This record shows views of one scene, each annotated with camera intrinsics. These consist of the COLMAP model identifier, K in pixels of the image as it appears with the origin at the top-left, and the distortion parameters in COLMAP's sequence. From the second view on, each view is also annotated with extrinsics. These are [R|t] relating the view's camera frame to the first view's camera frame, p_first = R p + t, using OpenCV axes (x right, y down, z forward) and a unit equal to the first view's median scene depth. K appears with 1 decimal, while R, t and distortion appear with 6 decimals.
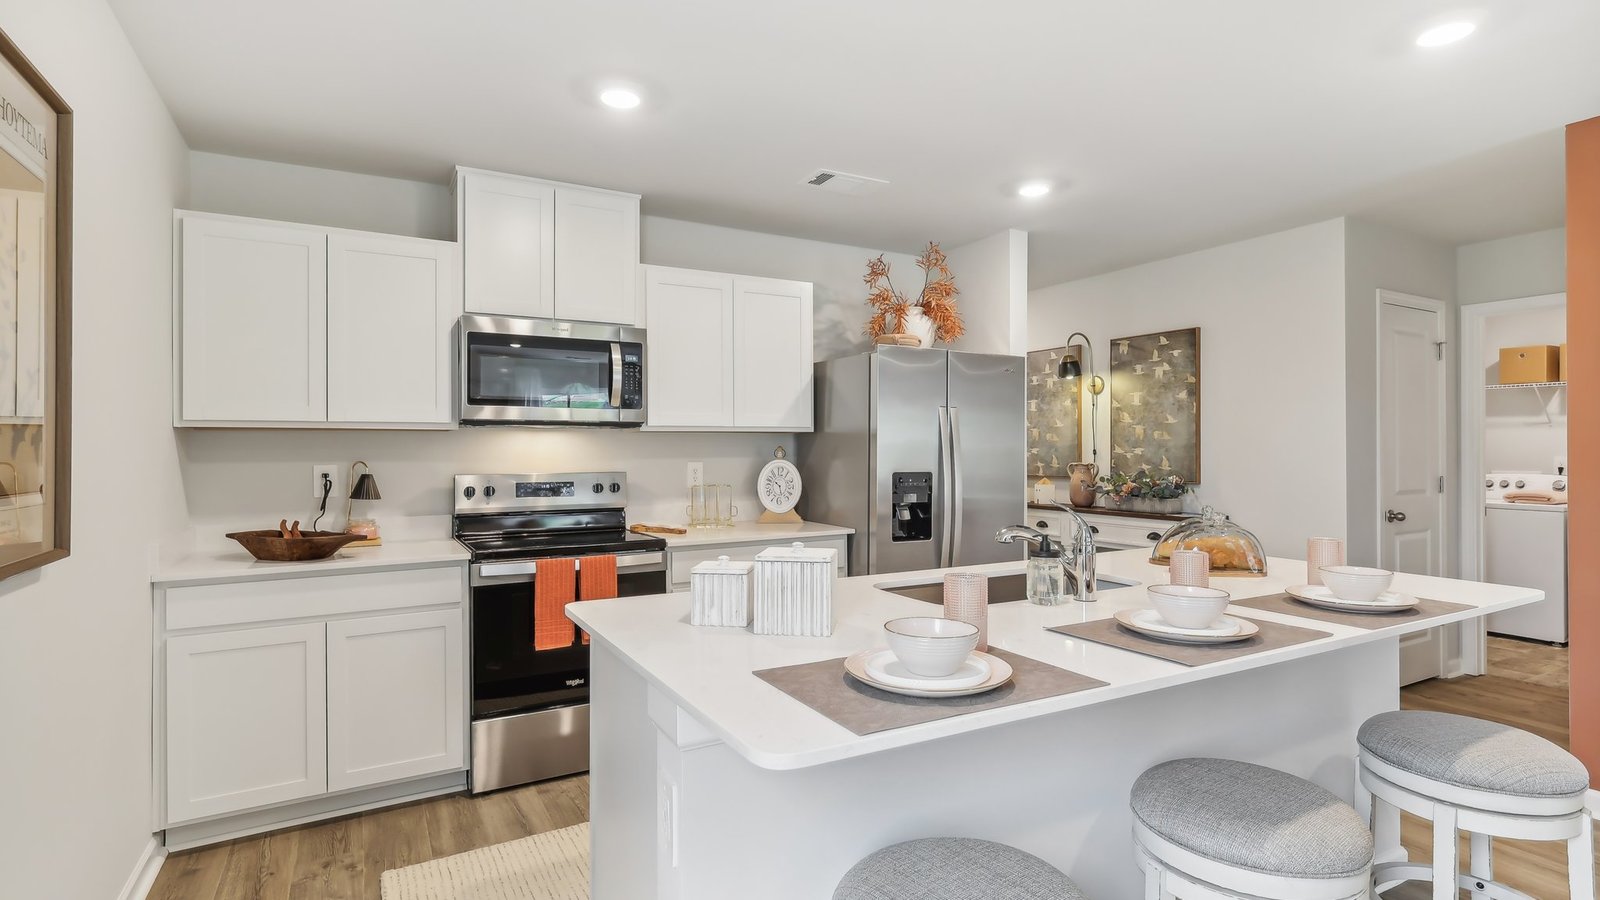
lens RADIAL K [[779.8, 0, 800.4], [0, 779.8, 449.2], [0, 0, 1]] dist [0.008481, 0.001088]
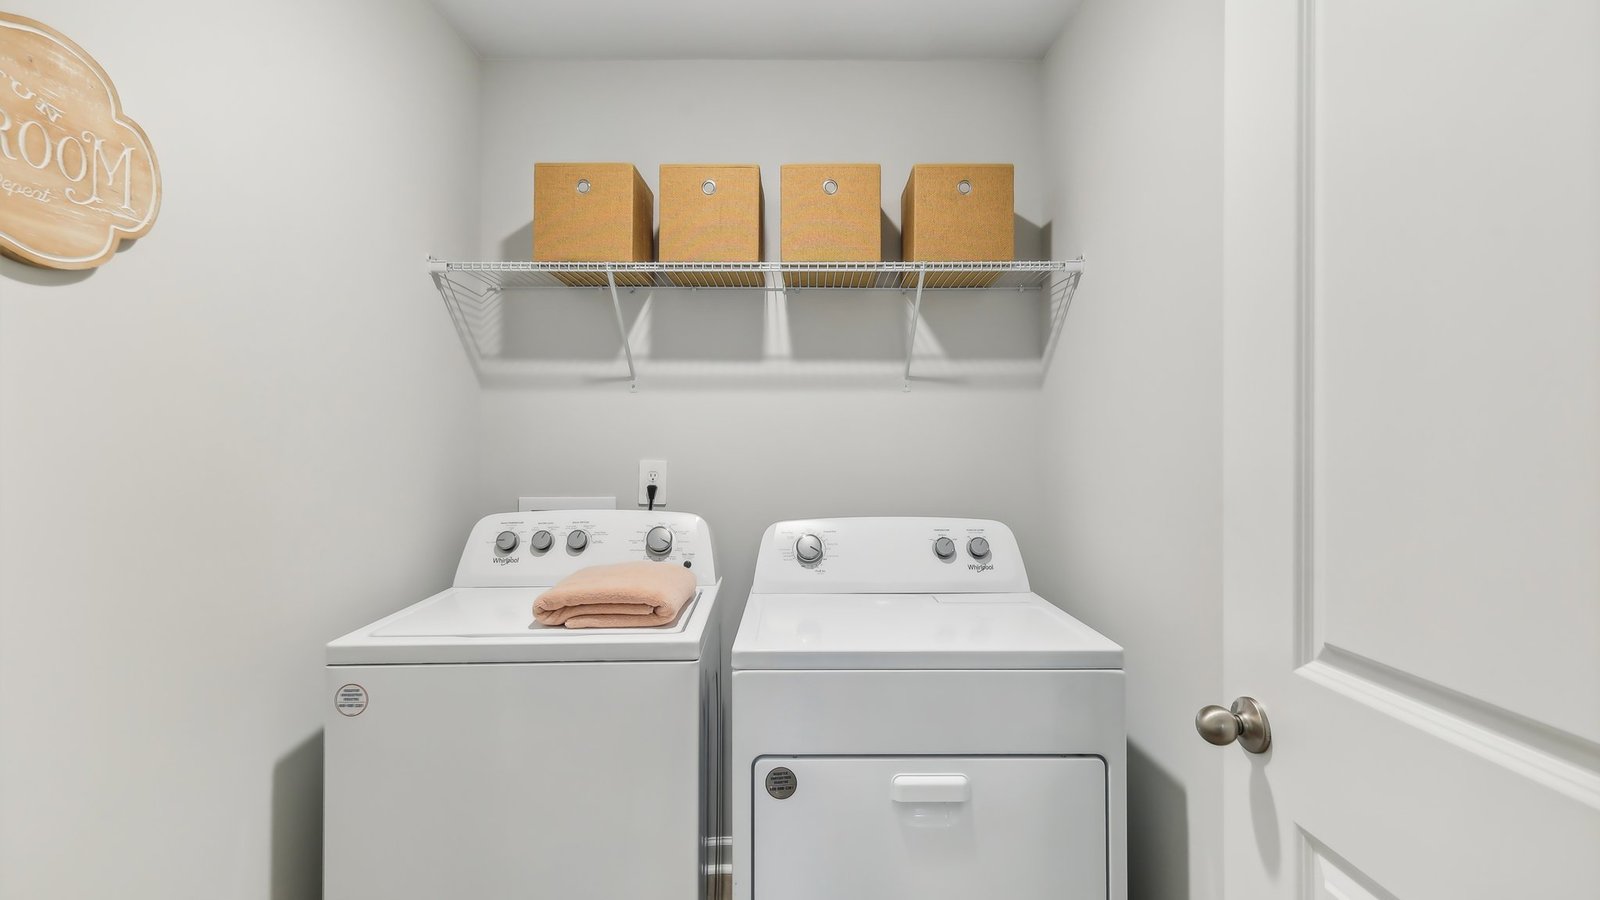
lens RADIAL K [[726.8, 0, 805.6], [0, 726.8, 448.4], [0, 0, 1]] dist [0.021292, 0.000006]
pose [[0.498953, 0.003634, 0.866621, 0.671164], [0.004301, 0.999969, -0.006669, 0.005622], [-0.866618, 0.007055, 0.498922, 0.734372]]
